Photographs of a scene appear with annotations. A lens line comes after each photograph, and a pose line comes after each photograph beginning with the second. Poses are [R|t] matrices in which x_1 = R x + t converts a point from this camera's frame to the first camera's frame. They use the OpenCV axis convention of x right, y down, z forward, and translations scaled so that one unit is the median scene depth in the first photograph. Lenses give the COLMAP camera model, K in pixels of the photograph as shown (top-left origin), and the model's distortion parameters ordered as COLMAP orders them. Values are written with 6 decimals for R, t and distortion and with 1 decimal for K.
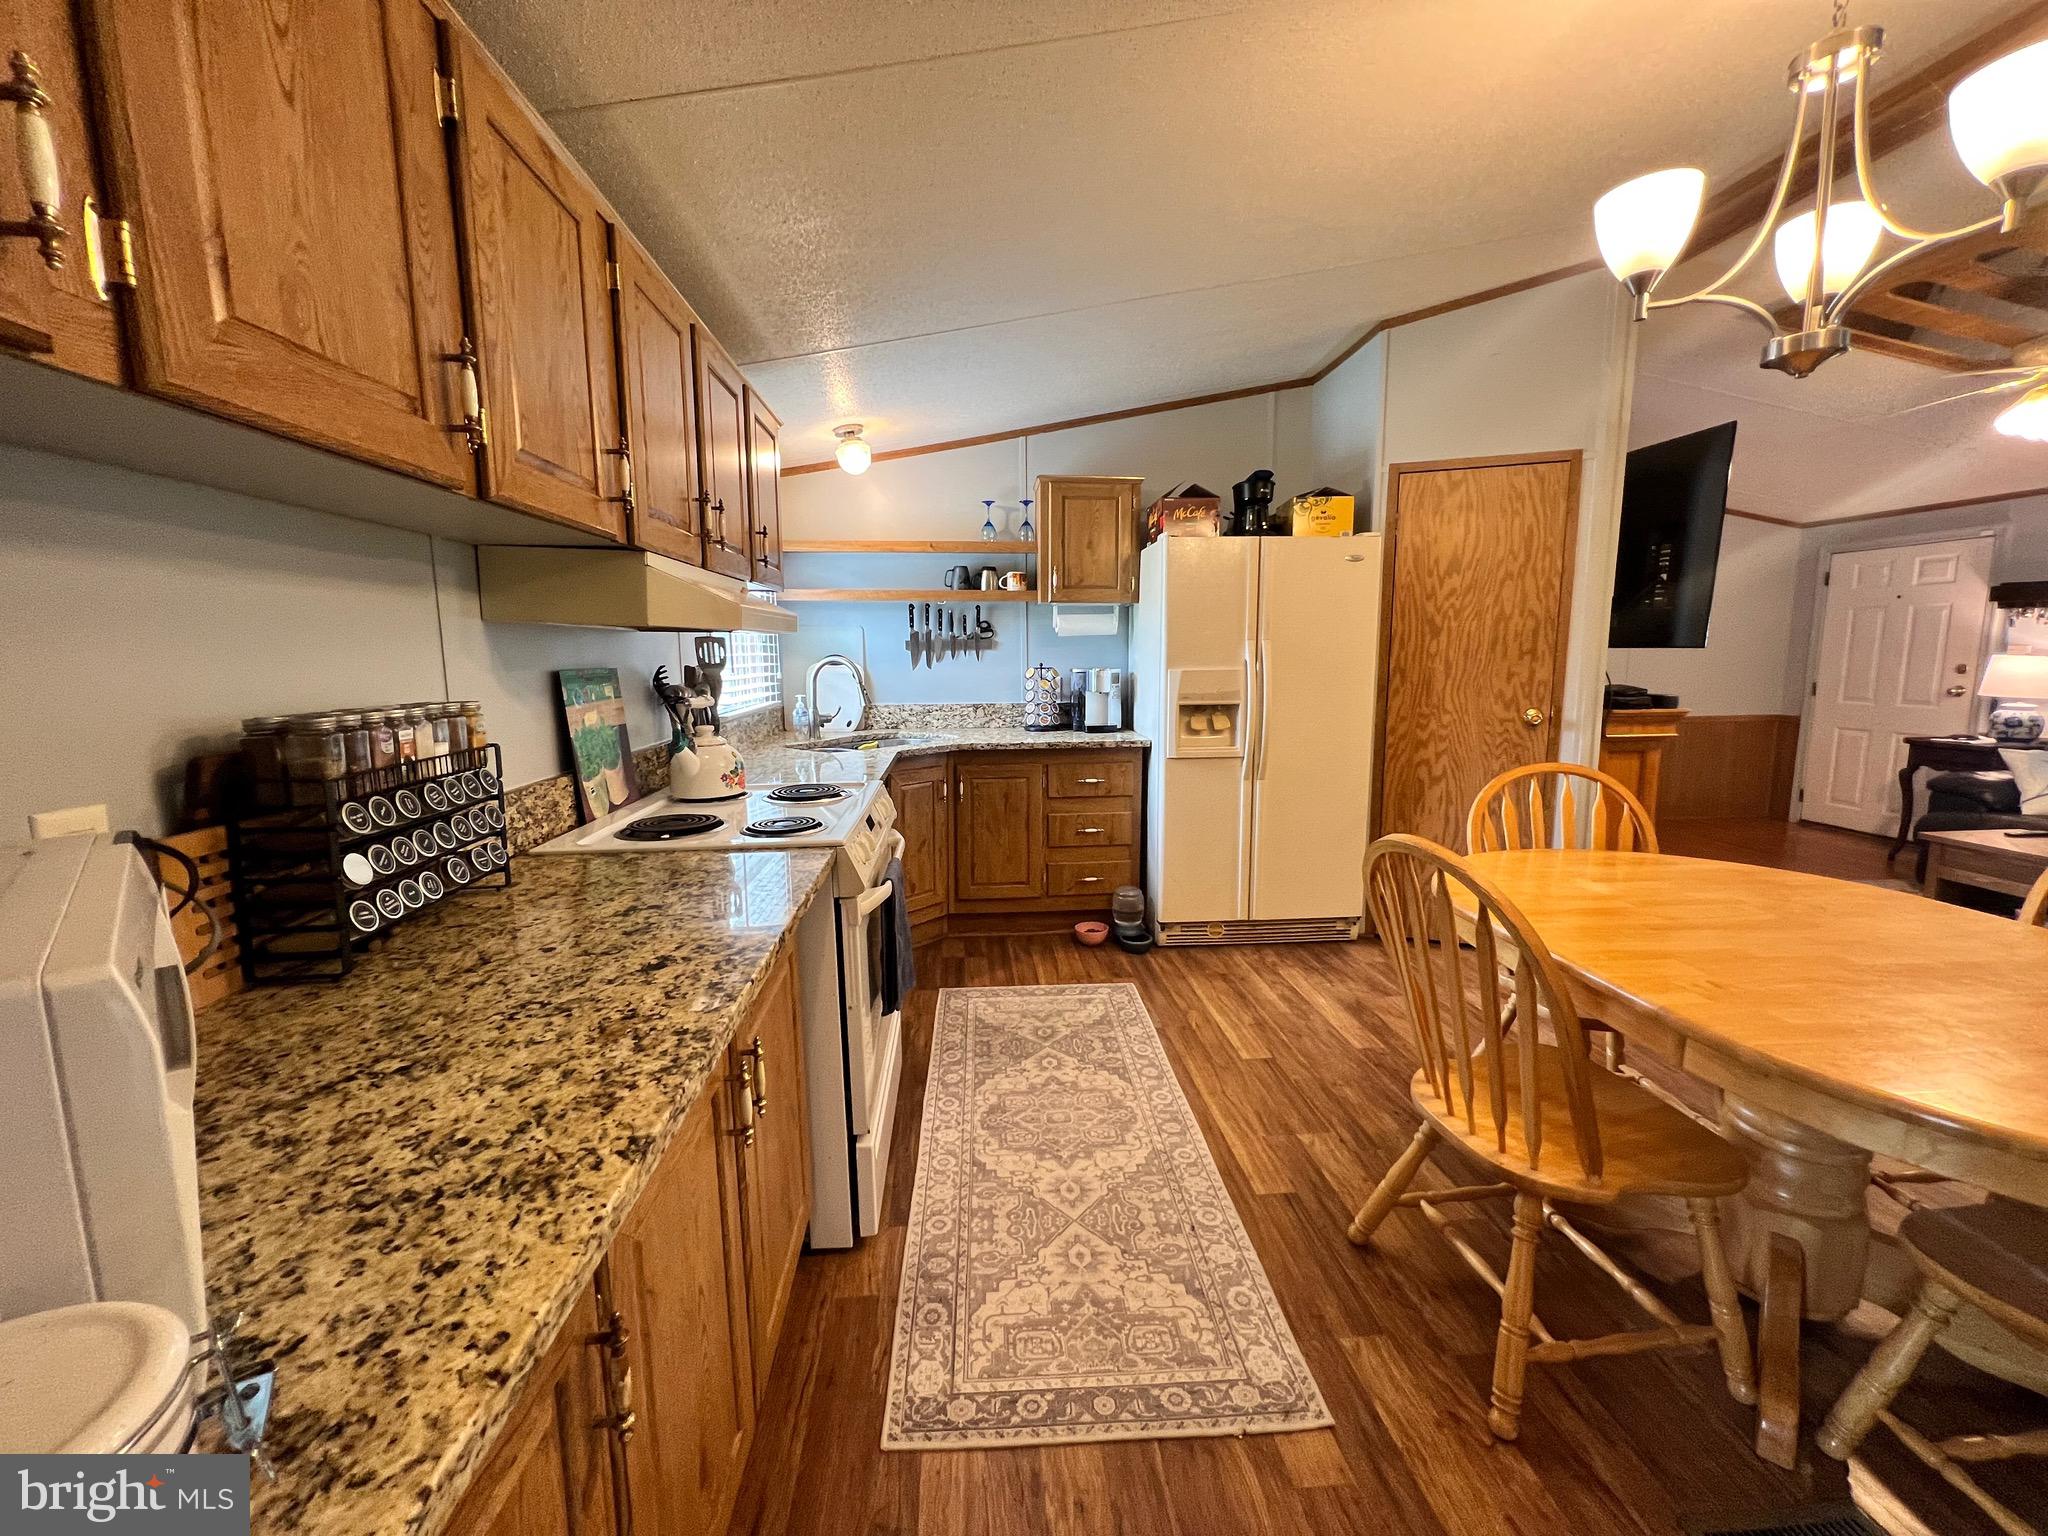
lens RADIAL K [[818.7, 0, 1022.4], [0, 818.7, 762.9], [0, 0, 1]] dist [-0.001196, 0.000580]
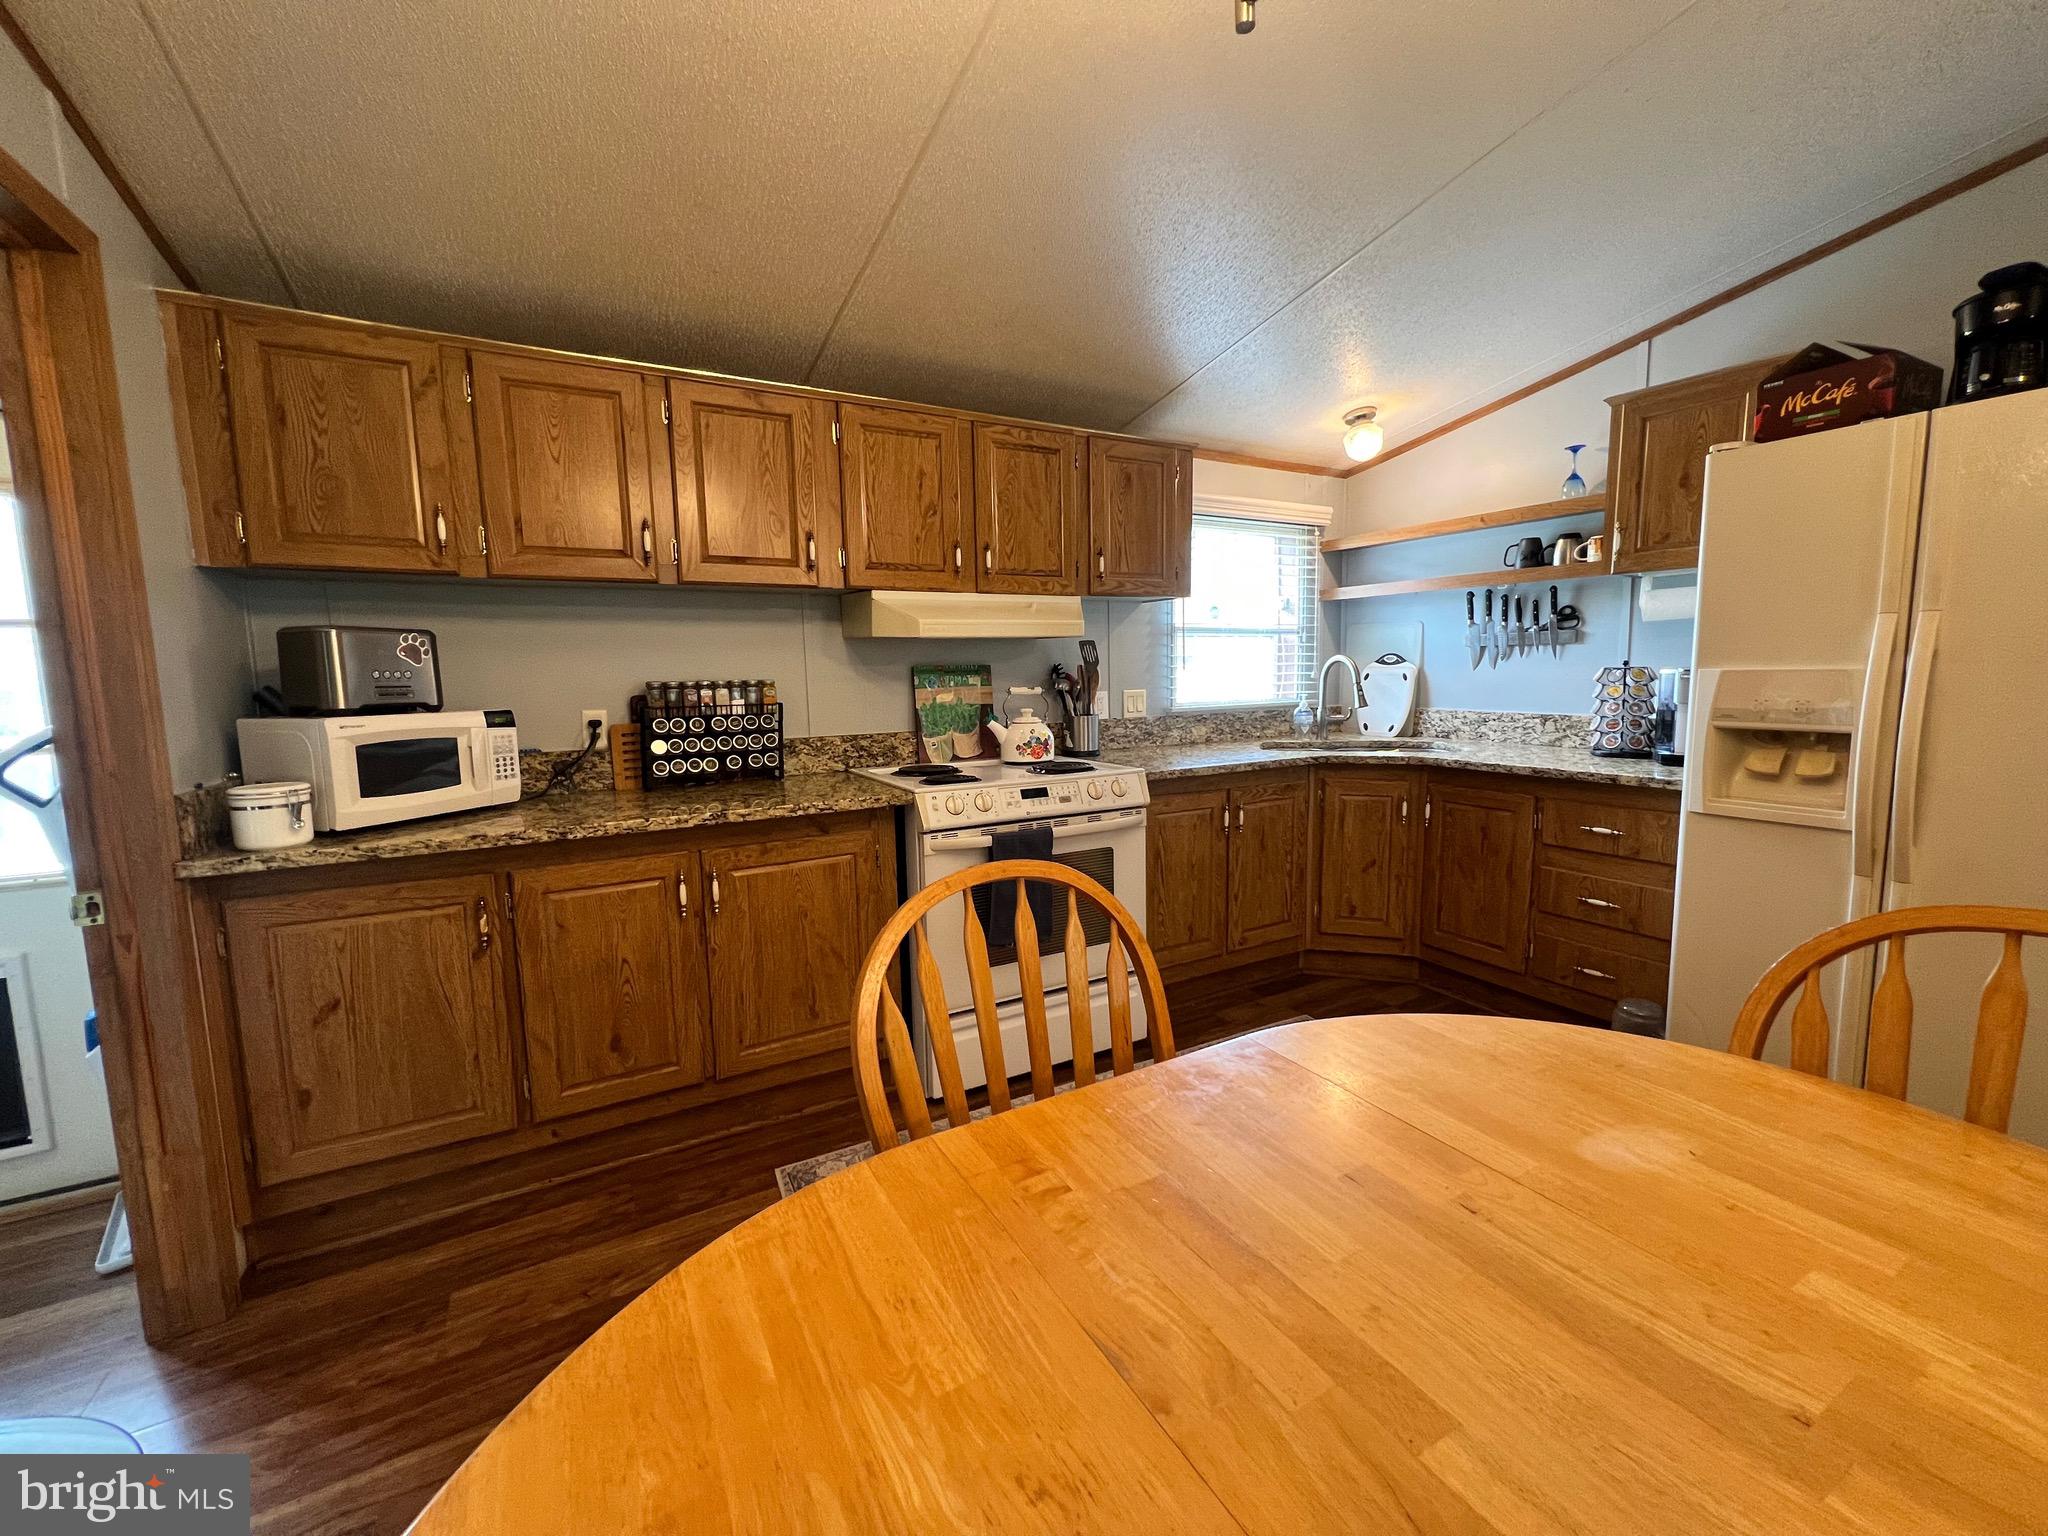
lens RADIAL K [[818.7, 0, 1023.7], [0, 818.7, 762.3], [0, 0, 1]] dist [-0.001196, 0.000580]
pose [[0.424456, 0.104621, -0.899384, 0.526156], [-0.109587, 0.991936, 0.063669, -0.027549], [0.898792, 0.071536, 0.432498, 0.277588]]
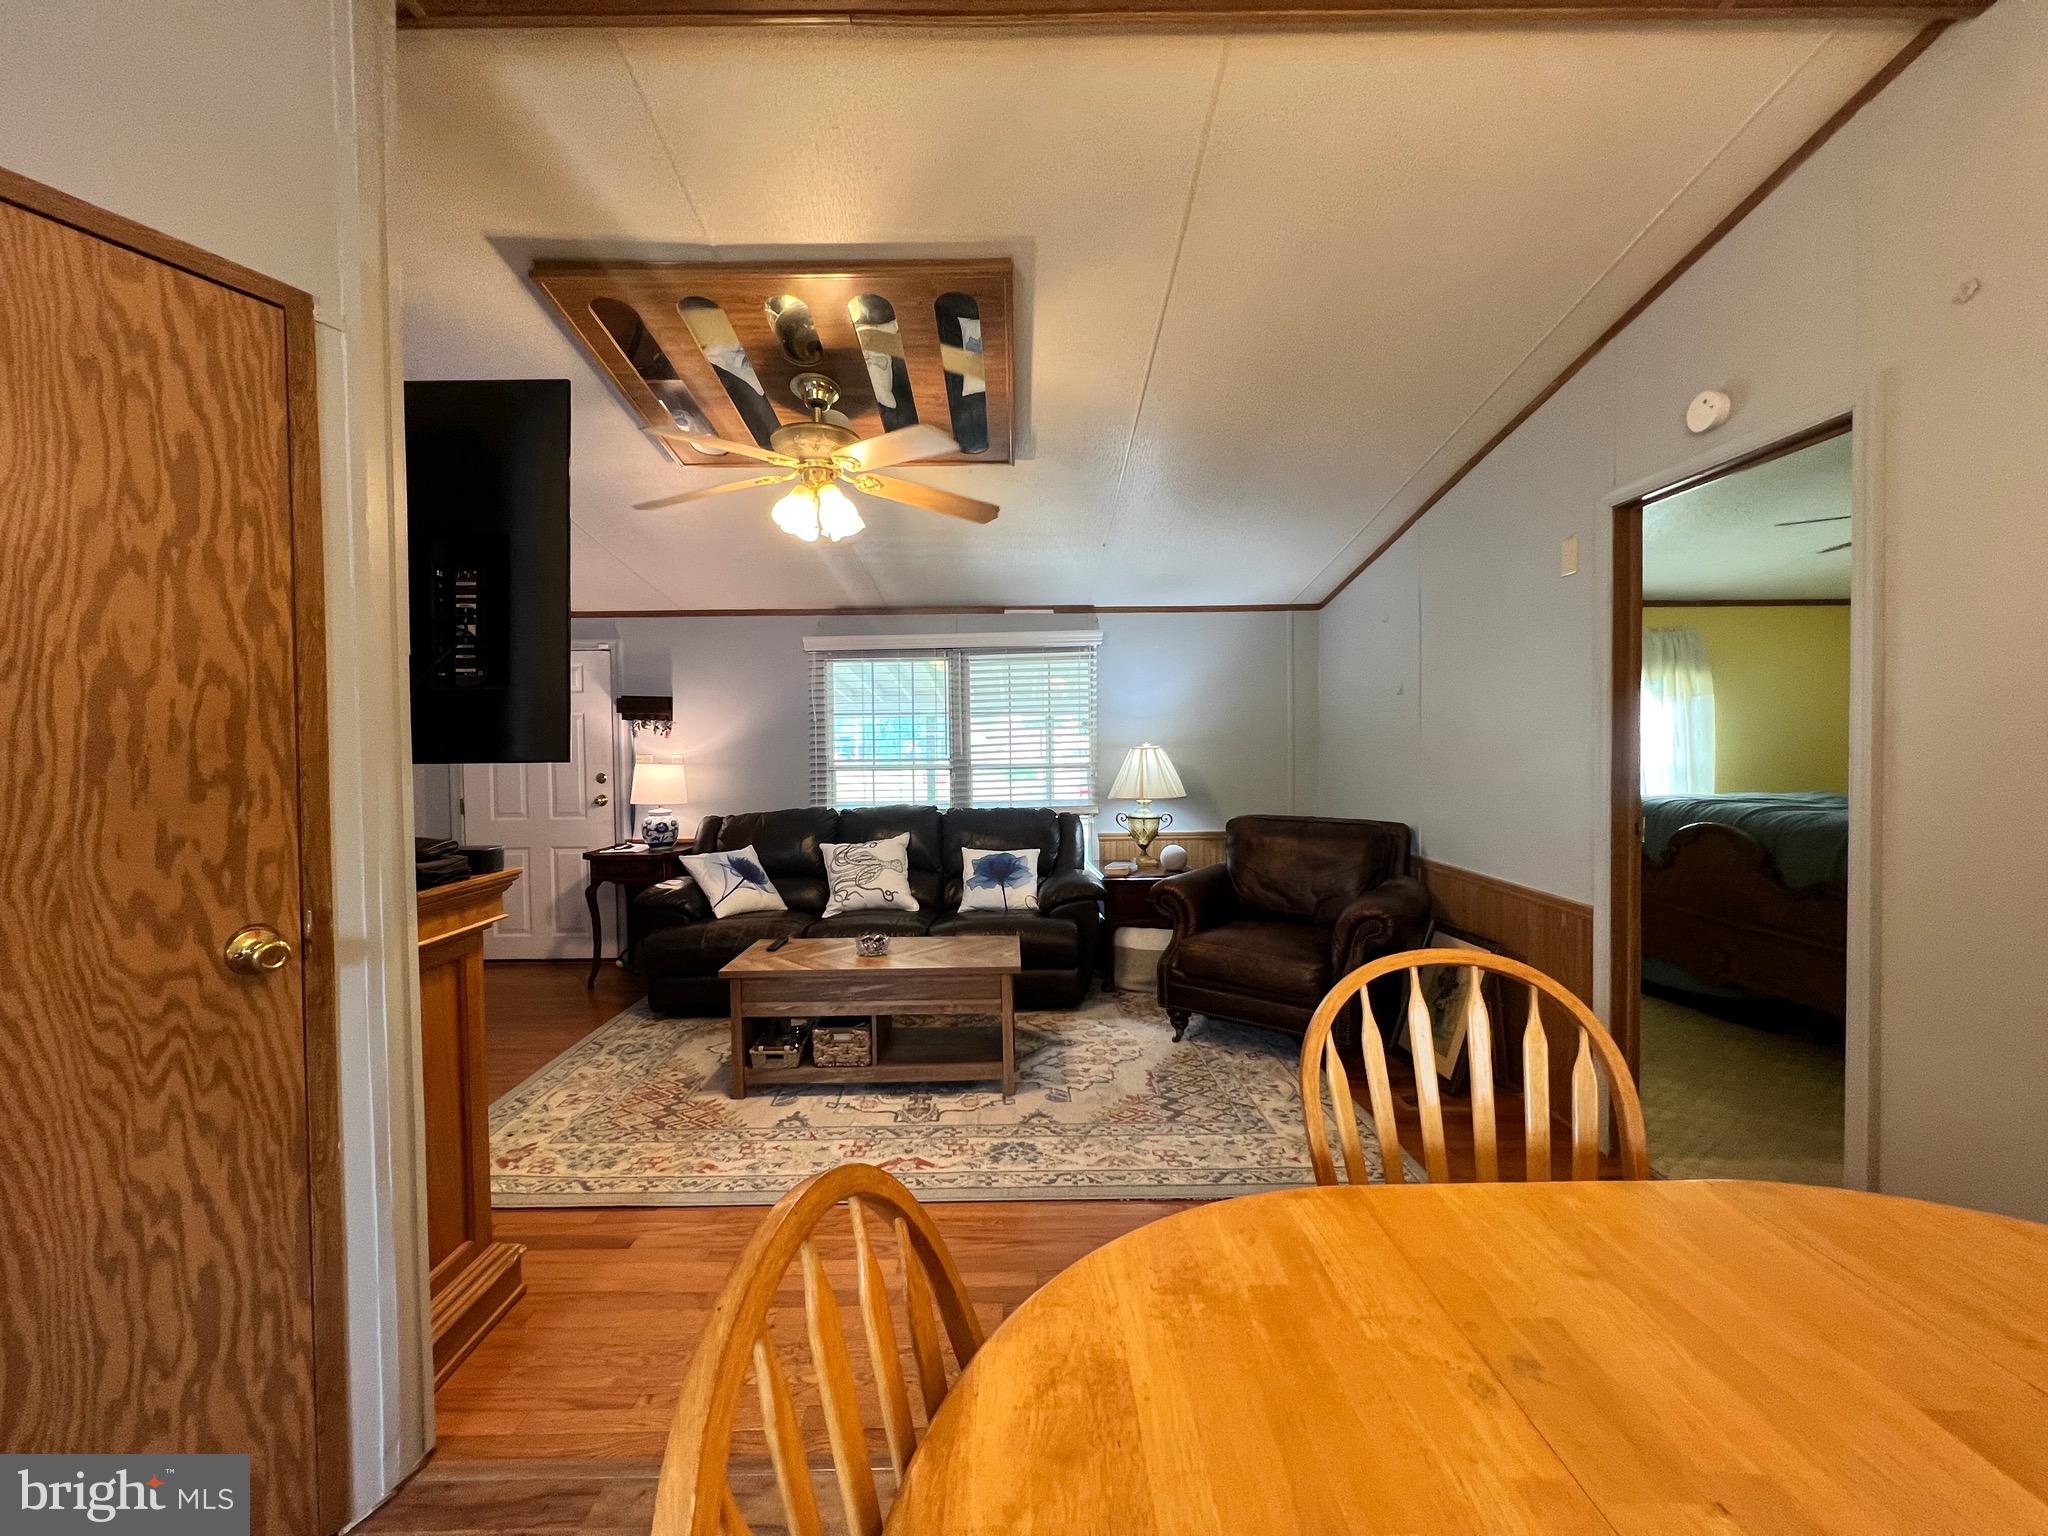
lens RADIAL K [[818.7, 0, 1024.4], [0, 818.7, 762.6], [0, 0, 1]] dist [-0.001196, 0.000580]
pose [[0.071735, -0.013963, 0.997326, 0.274061], [0.146521, 0.989202, 0.003310, -0.089708], [-0.986603, 0.145892, 0.073006, 0.606848]]
